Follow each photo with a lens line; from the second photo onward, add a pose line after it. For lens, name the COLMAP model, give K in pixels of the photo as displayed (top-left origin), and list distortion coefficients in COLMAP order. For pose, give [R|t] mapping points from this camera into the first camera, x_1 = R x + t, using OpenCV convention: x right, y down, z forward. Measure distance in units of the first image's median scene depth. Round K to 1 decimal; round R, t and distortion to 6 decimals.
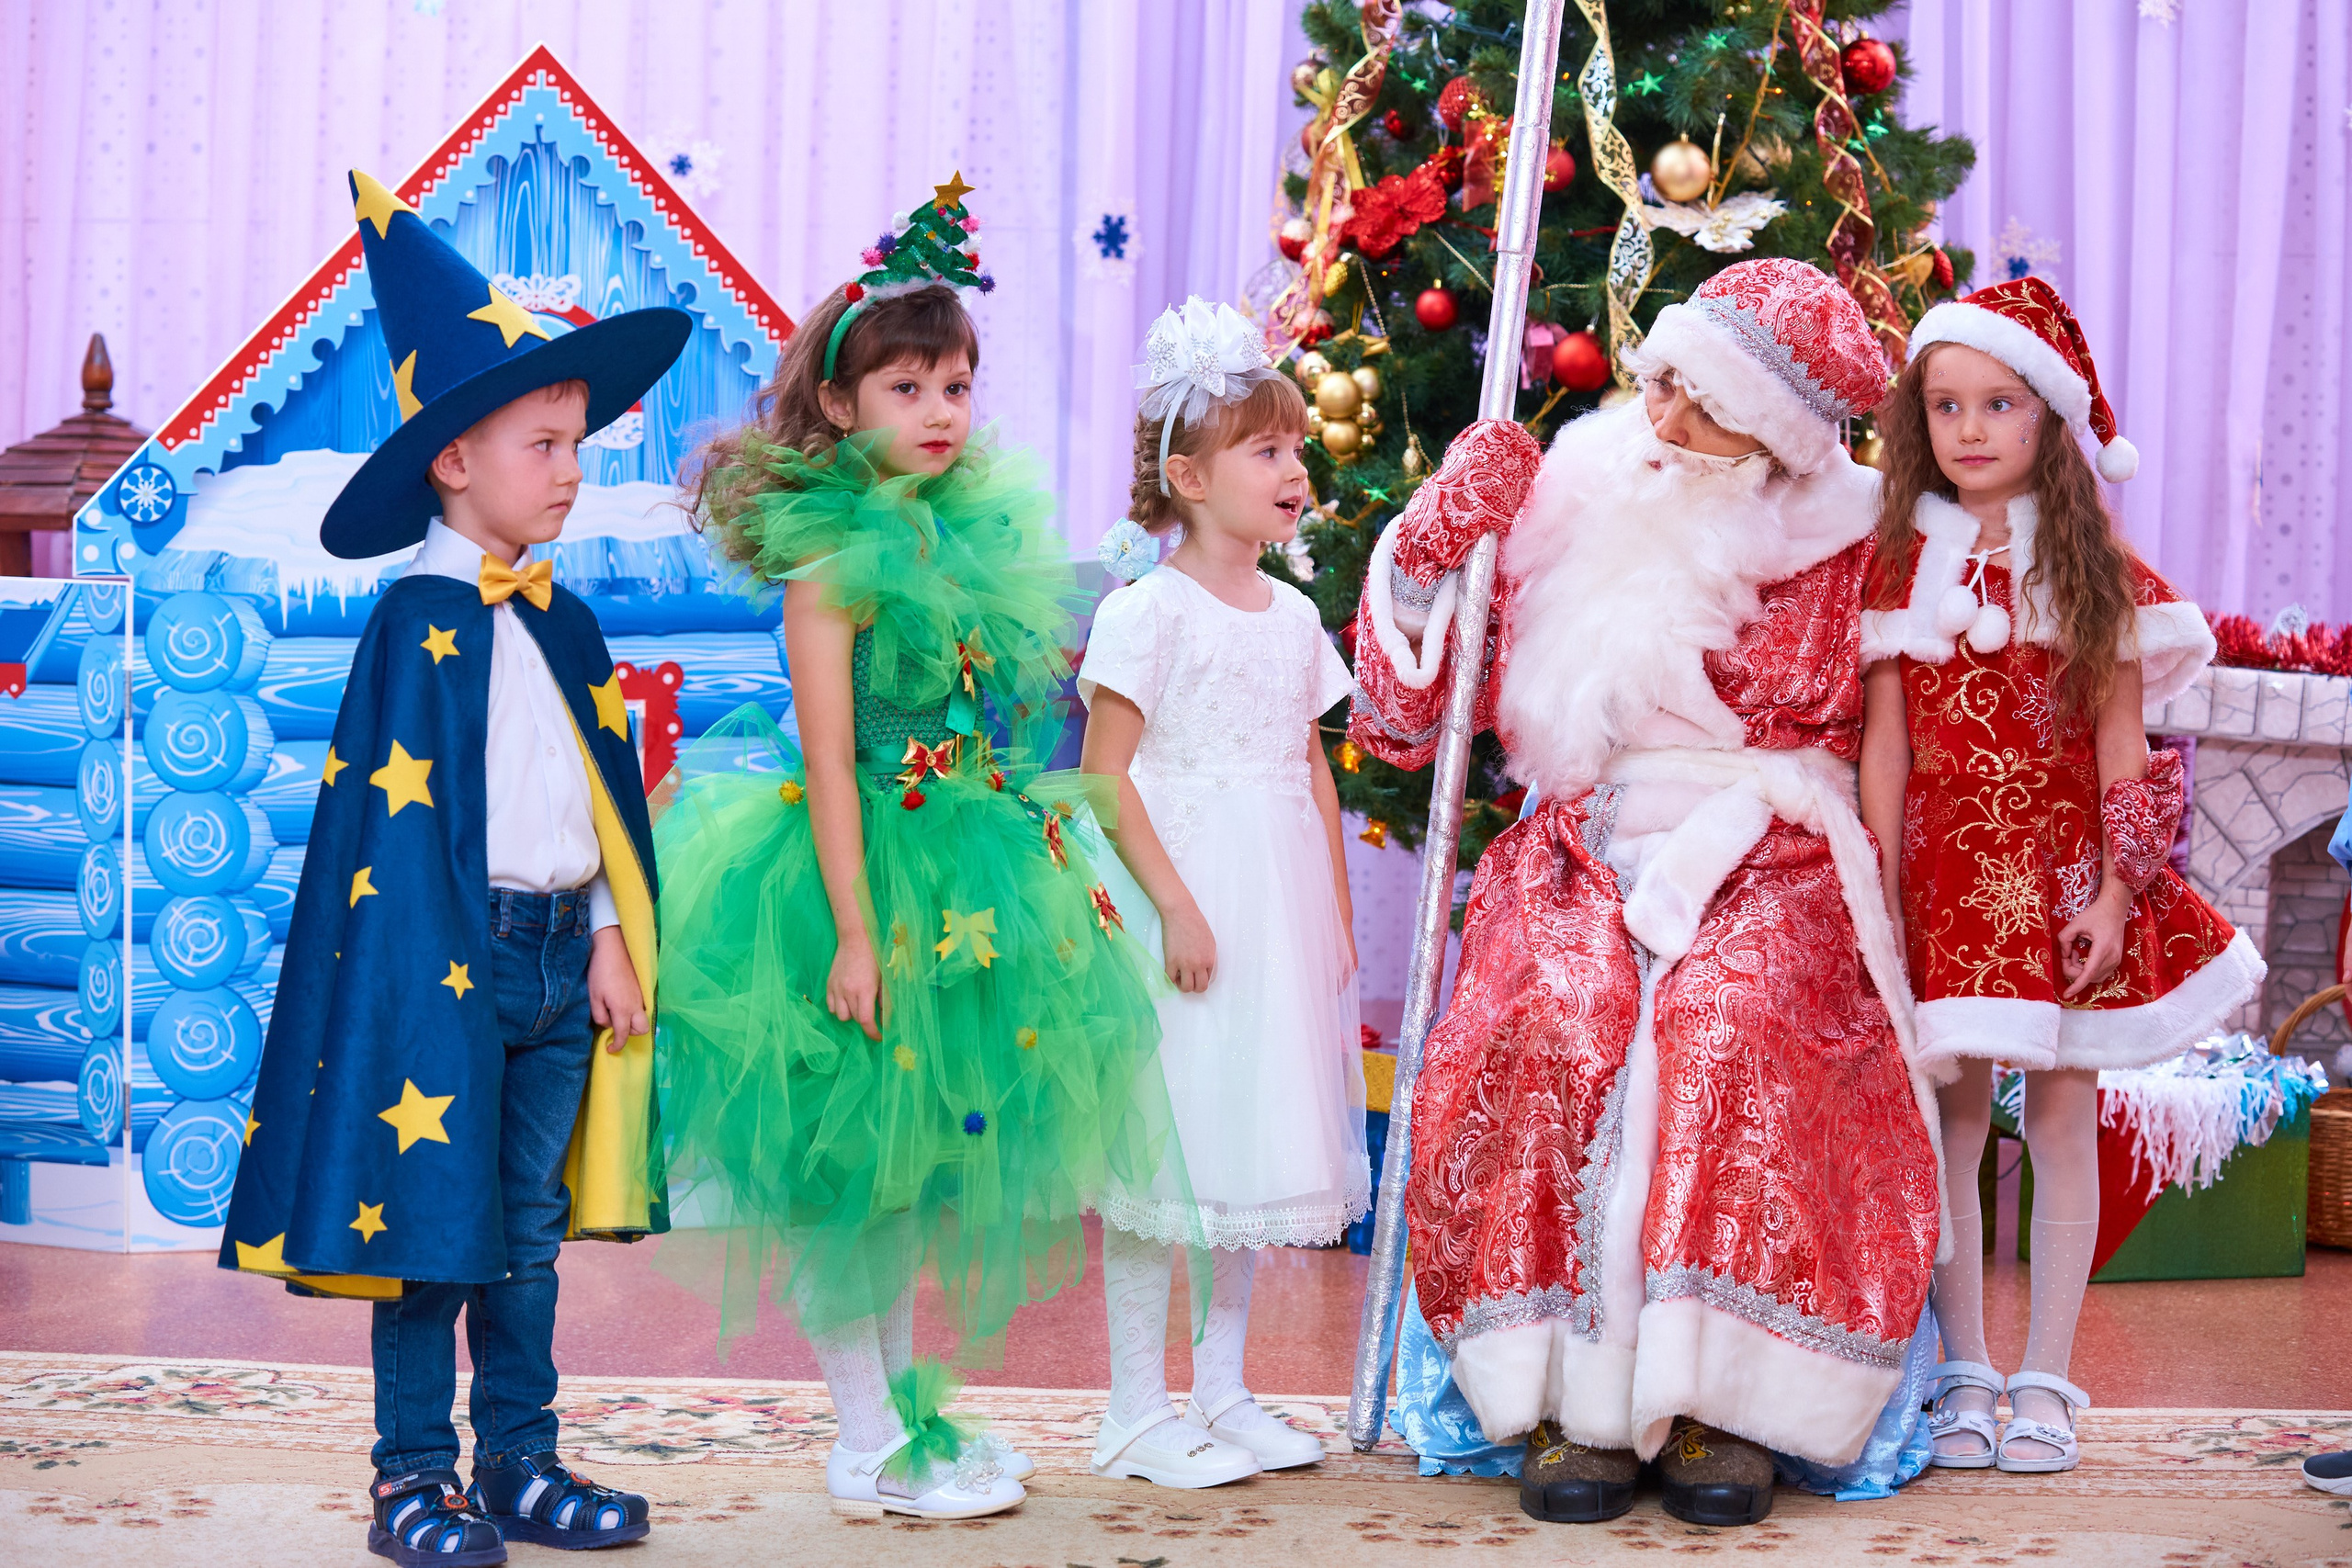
lens RADIAL K [[5779.6, 0, 1224.6], [0, 5779.6, 770.0], [0, 0, 1]] dist [-0.253009, 0.000000]
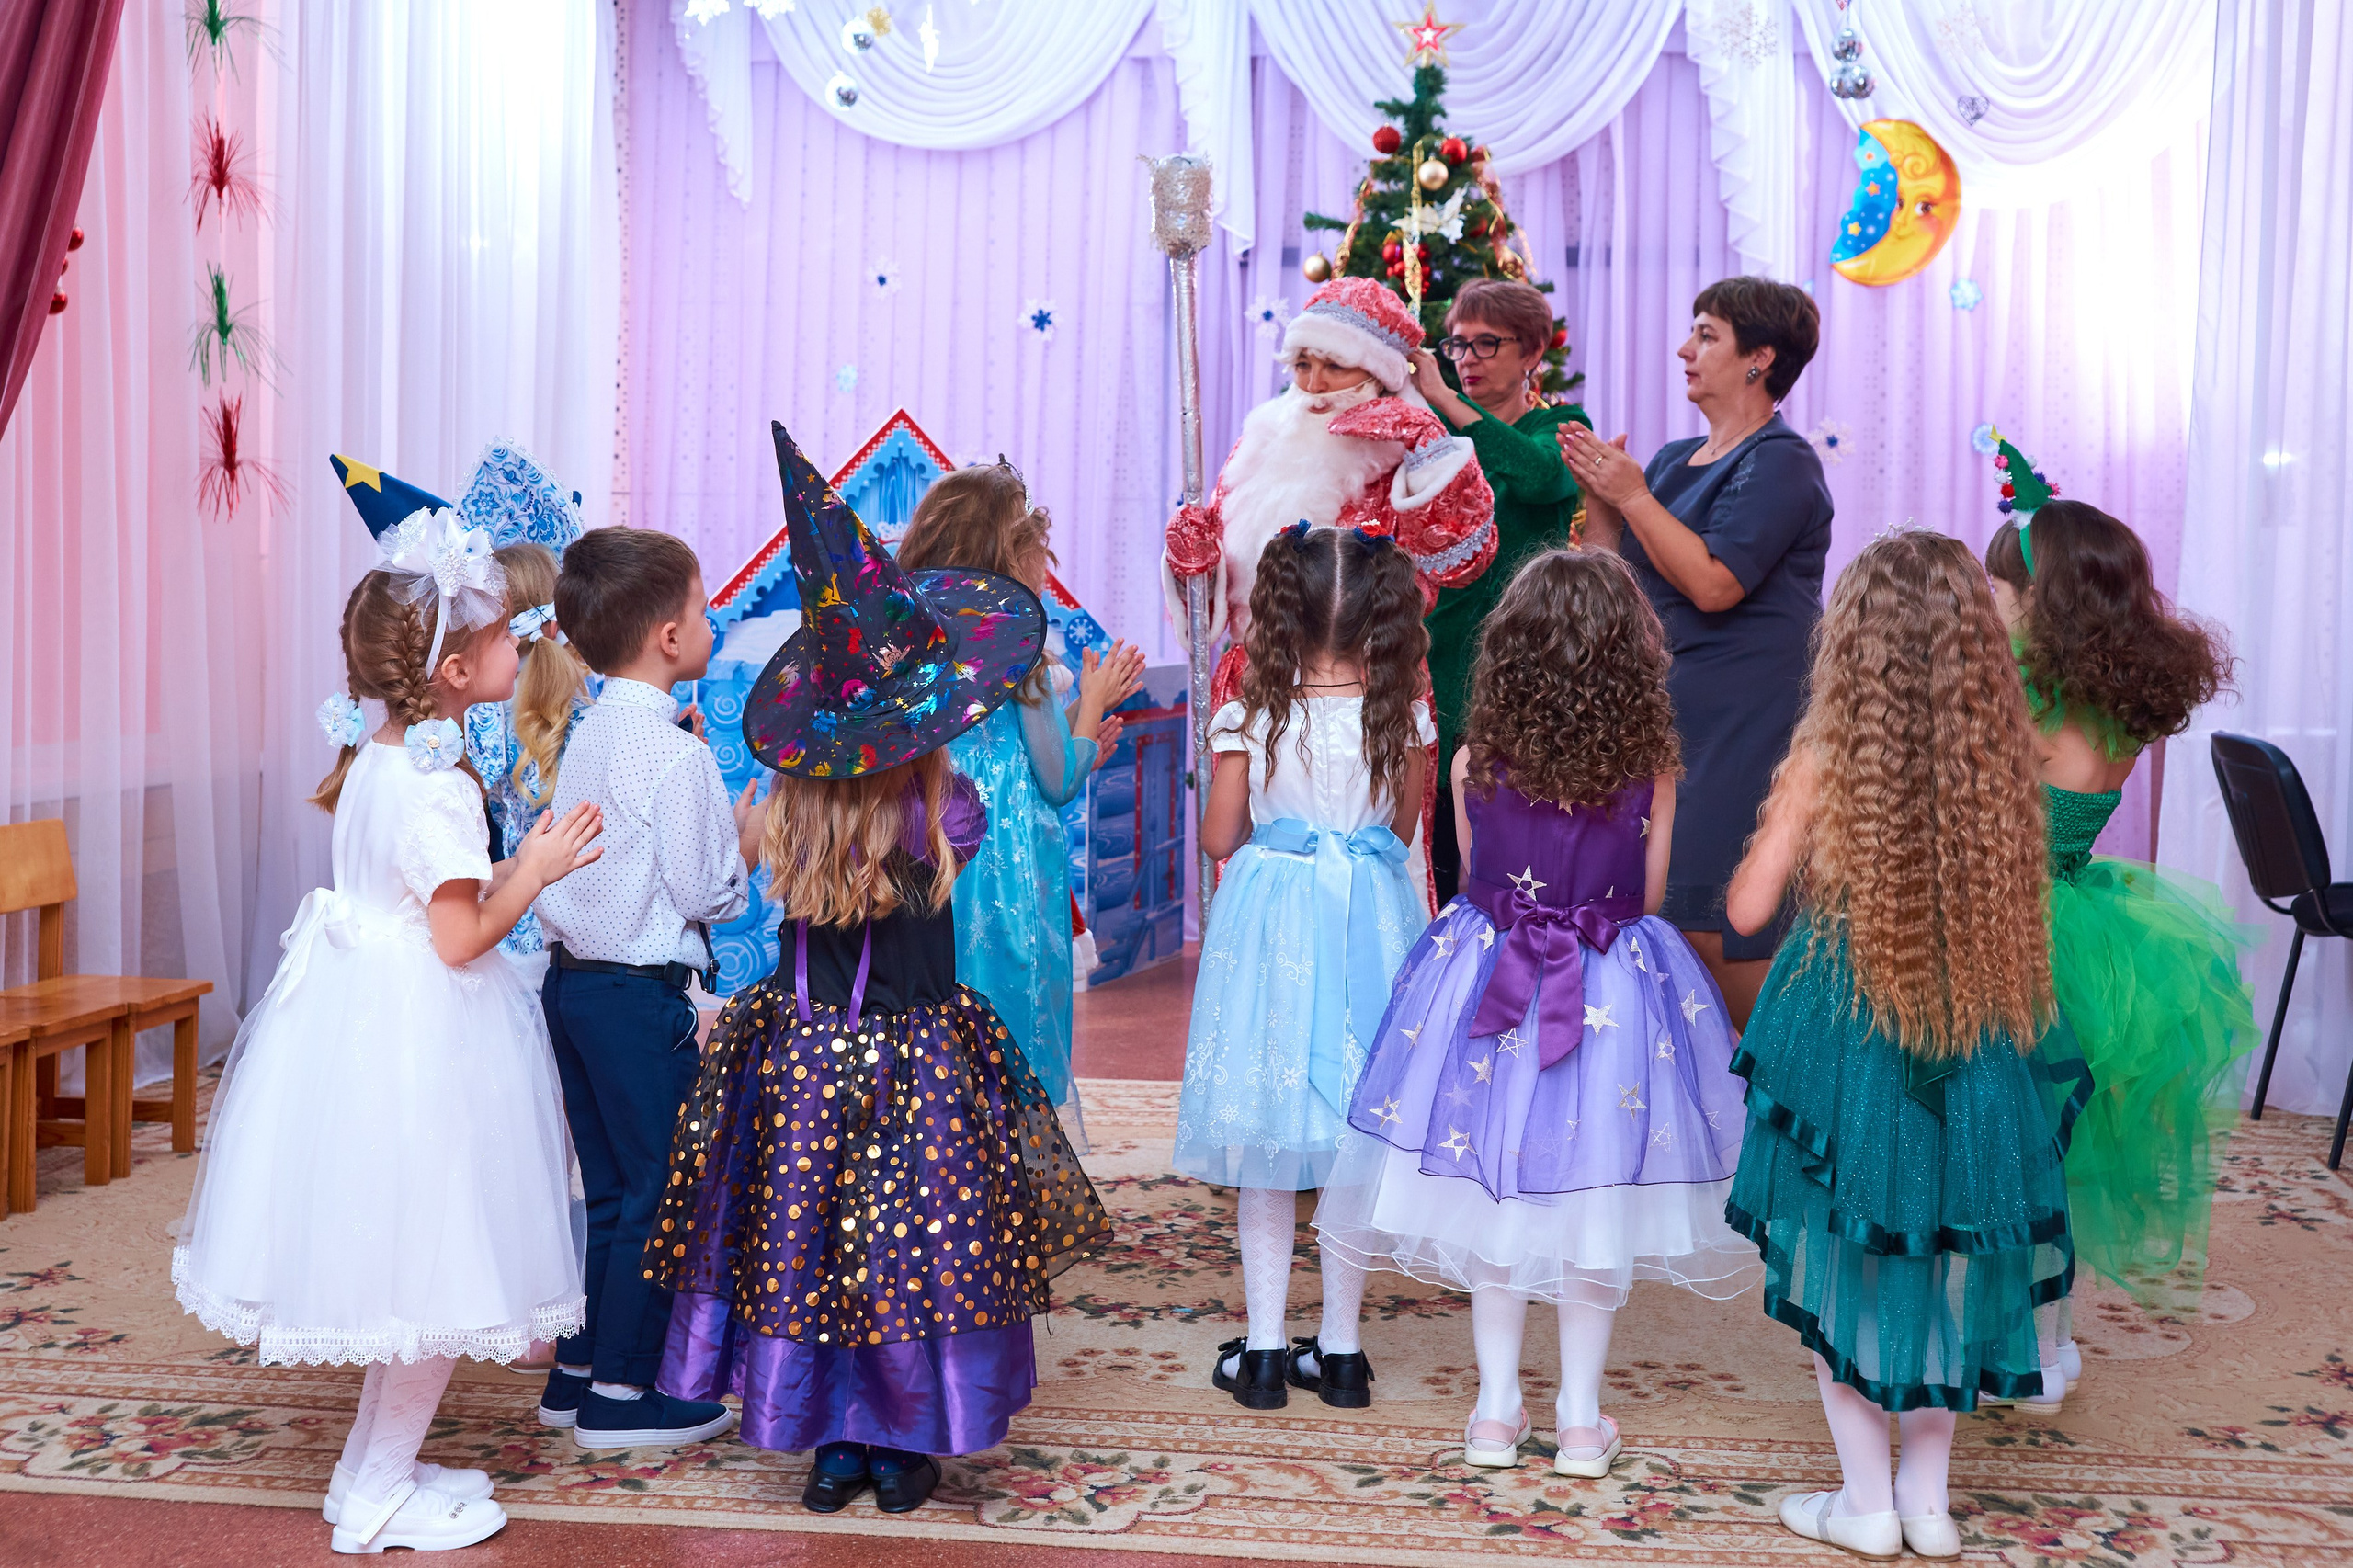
lens RADIAL K [[2803.4, 0, 1168.6], [0, 2803.4, 676.5], [0, 0, 1]] dist [-0.004513, 0.000000]
pose [[0.999623, -0.001989, -0.027397, 0.001213], [0.001201, 0.999586, -0.028742, -0.004106], [0.027443, 0.028698, 0.999211, 0.024096]]
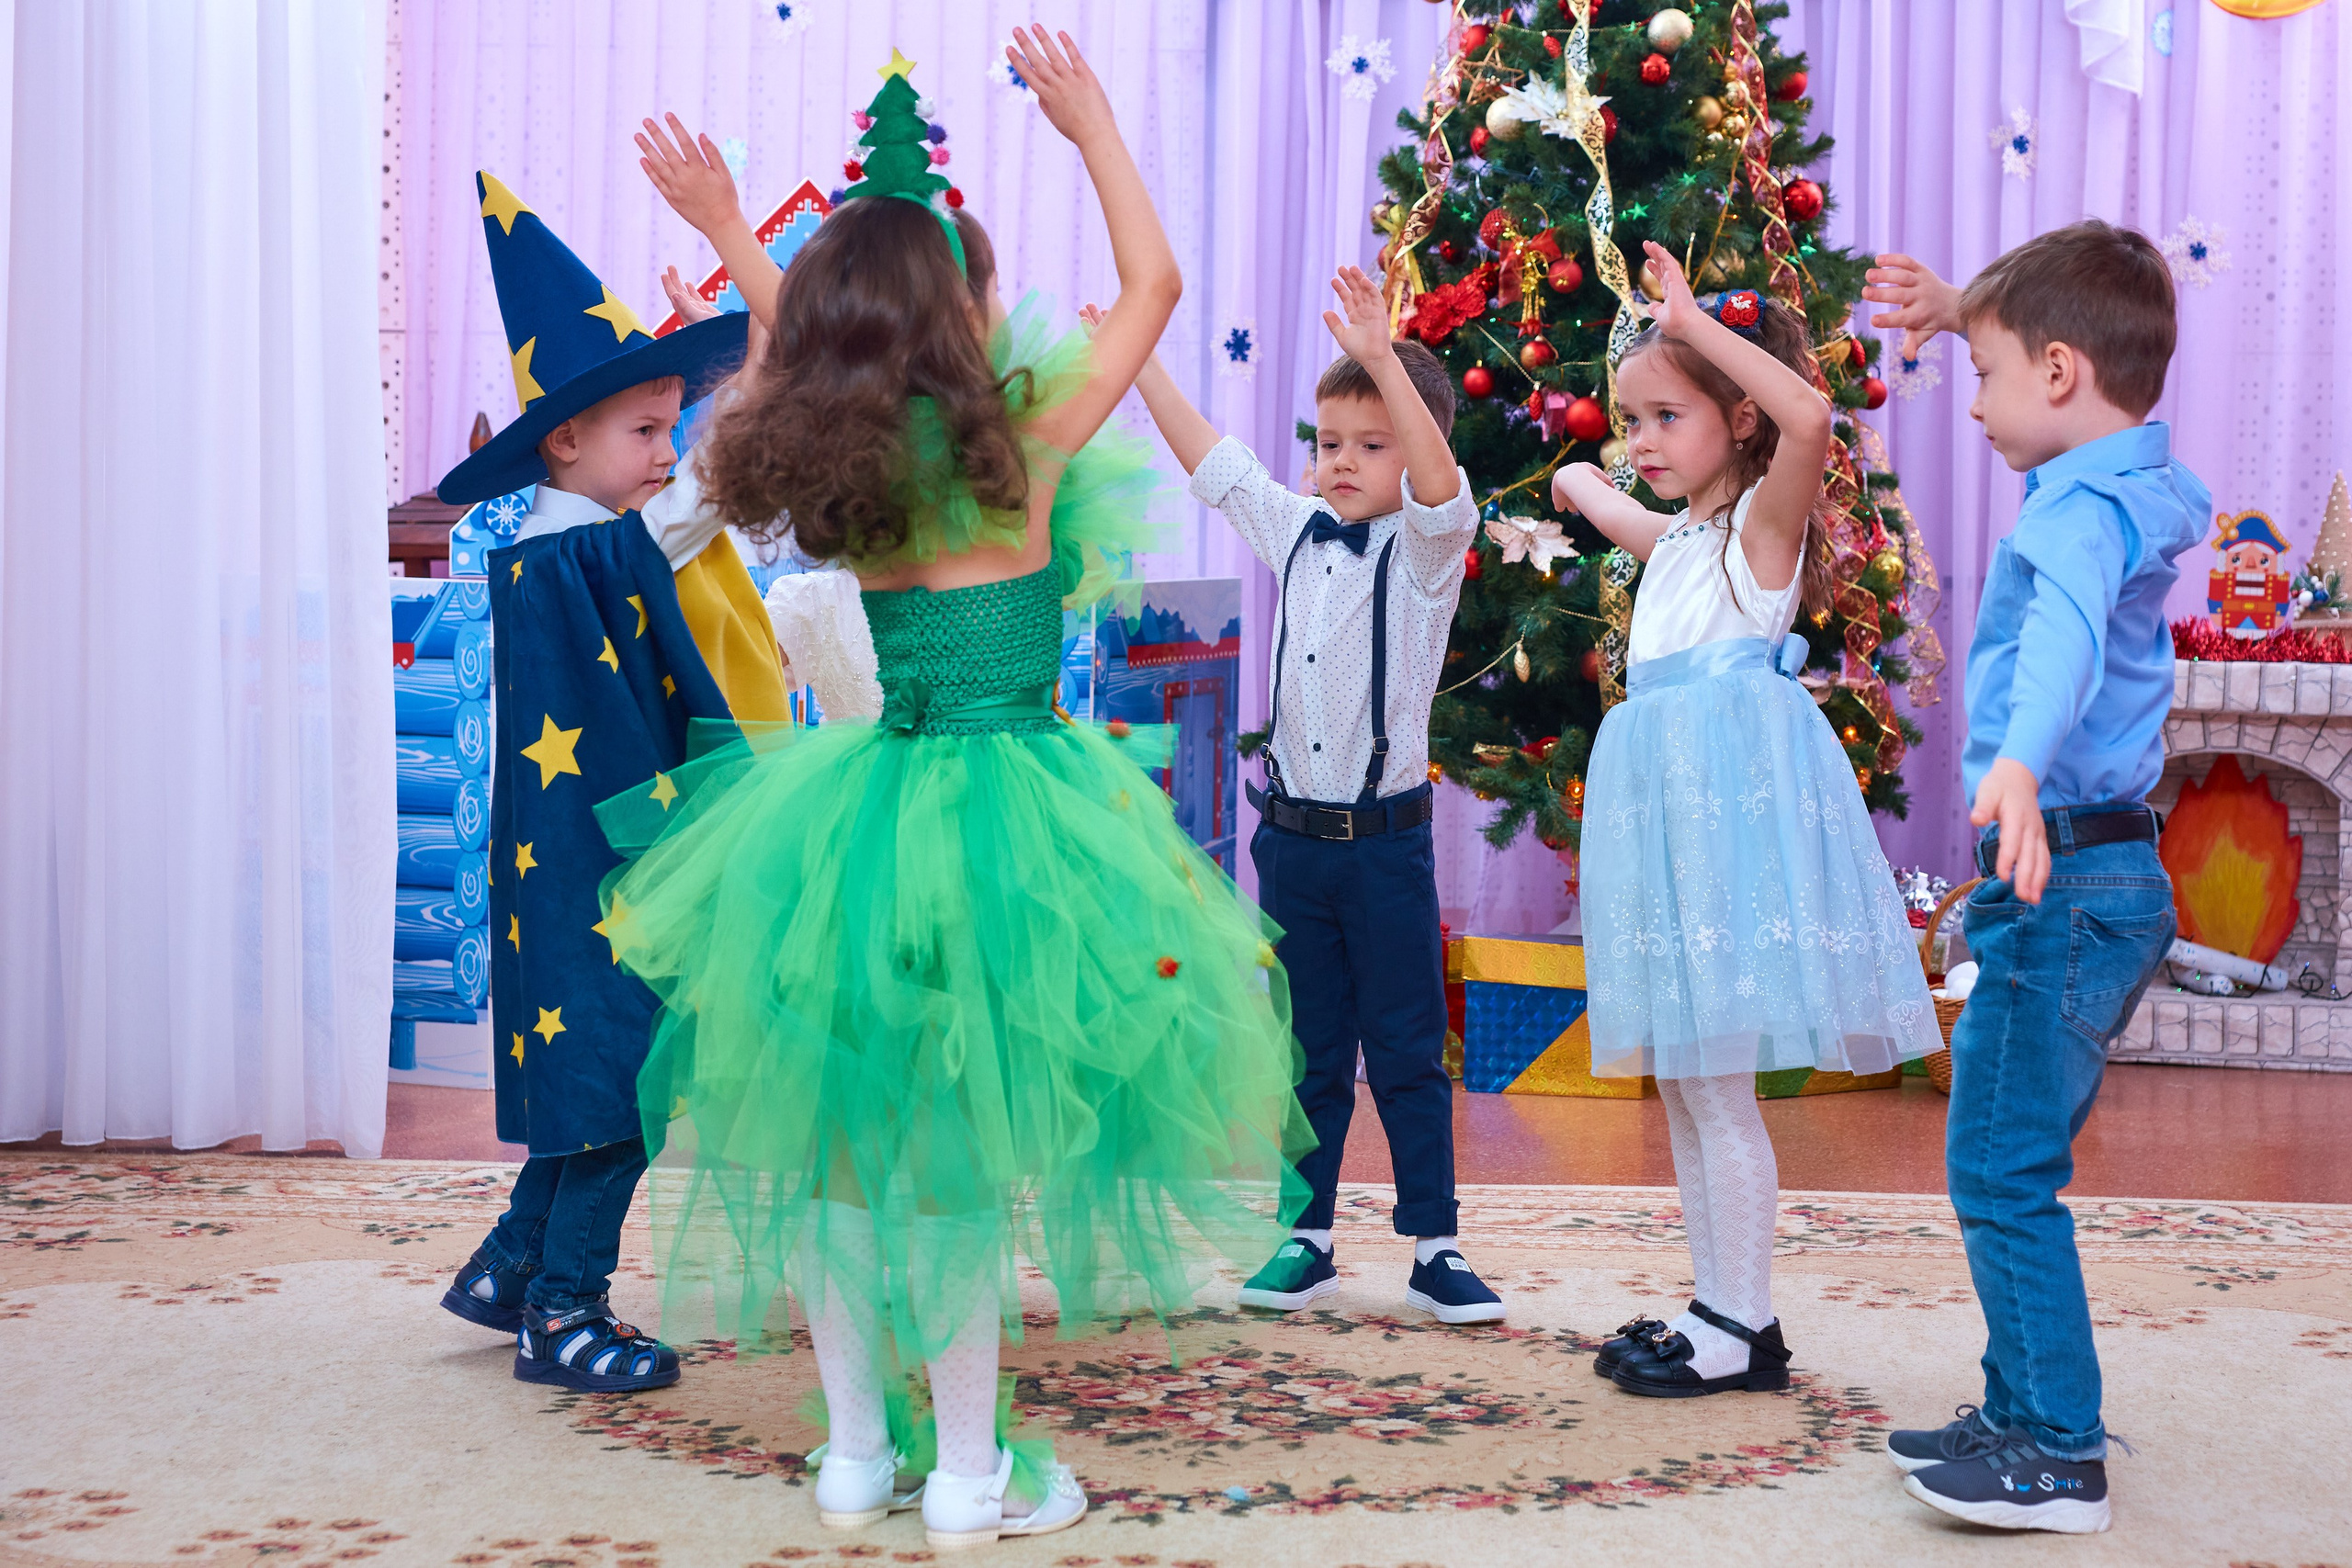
lens RADIAL K [[3851.1, 0, 1321.8], [0, 3851.1, 753.5], [0, 0, 1]] dist [0.081727, 0.000000]
pose [[0.999997, -0.001471, -0.001687, 0.001585], [0.001435, 0.999776, -0.021112, 0.025676], [0.001718, 0.021110, 0.999776, 0.105113]]
